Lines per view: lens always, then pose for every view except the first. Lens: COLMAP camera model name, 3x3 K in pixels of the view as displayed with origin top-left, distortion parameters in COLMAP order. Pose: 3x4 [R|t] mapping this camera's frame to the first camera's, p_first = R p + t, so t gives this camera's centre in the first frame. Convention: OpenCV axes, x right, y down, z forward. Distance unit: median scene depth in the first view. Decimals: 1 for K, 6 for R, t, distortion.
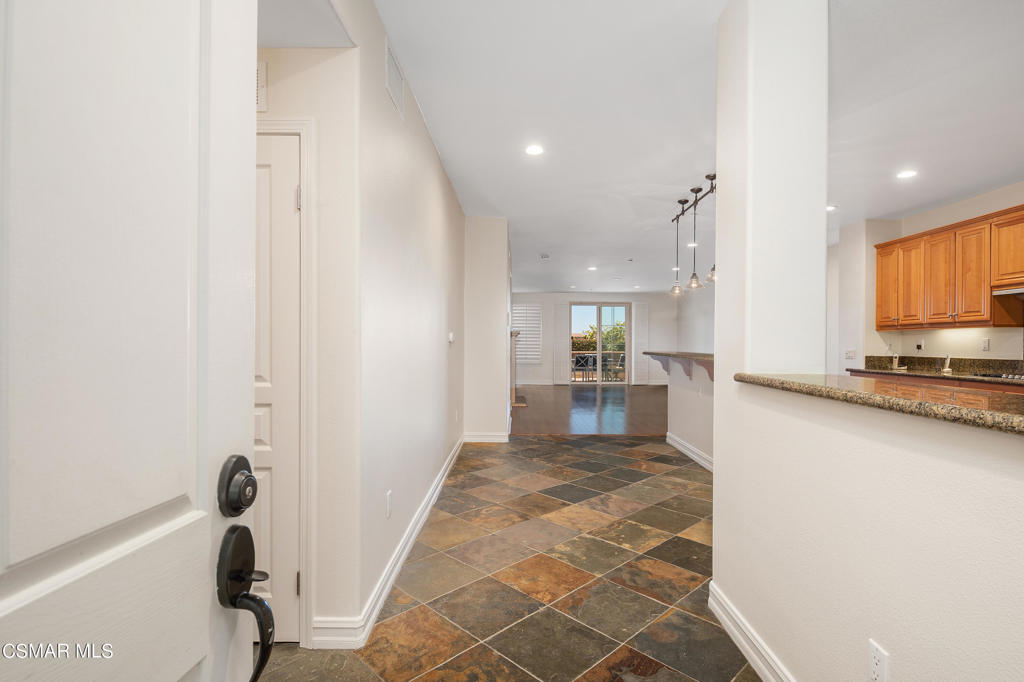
lens RADIAL K [[525.9, 0, 512.0], [0, 525.9, 341.0], [0, 0, 1]] dist [-0.000579, -0.000199]
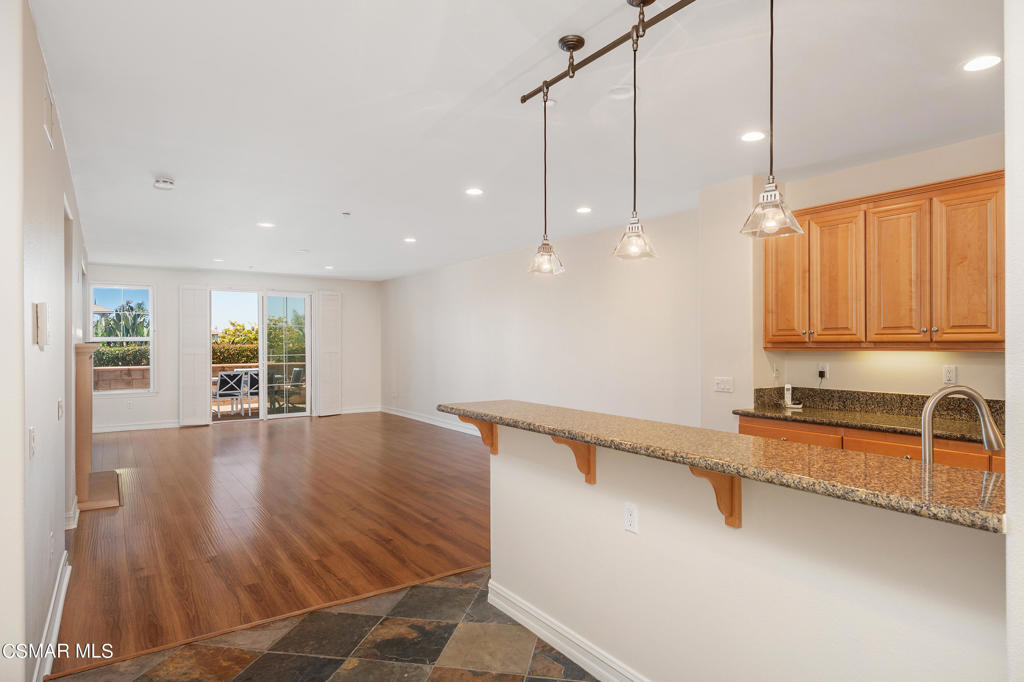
lens RADIAL K [[585.1, 0, 518.0], [0, 585.1, 343.6], [0, 0, 1]] dist [0.016068, -0.000553]
pose [[0.819162, -0.011843, 0.573440, 0.029324], [0.005345, 0.999901, 0.013014, -0.037884], [-0.573537, -0.007596, 0.819144, 0.589356]]
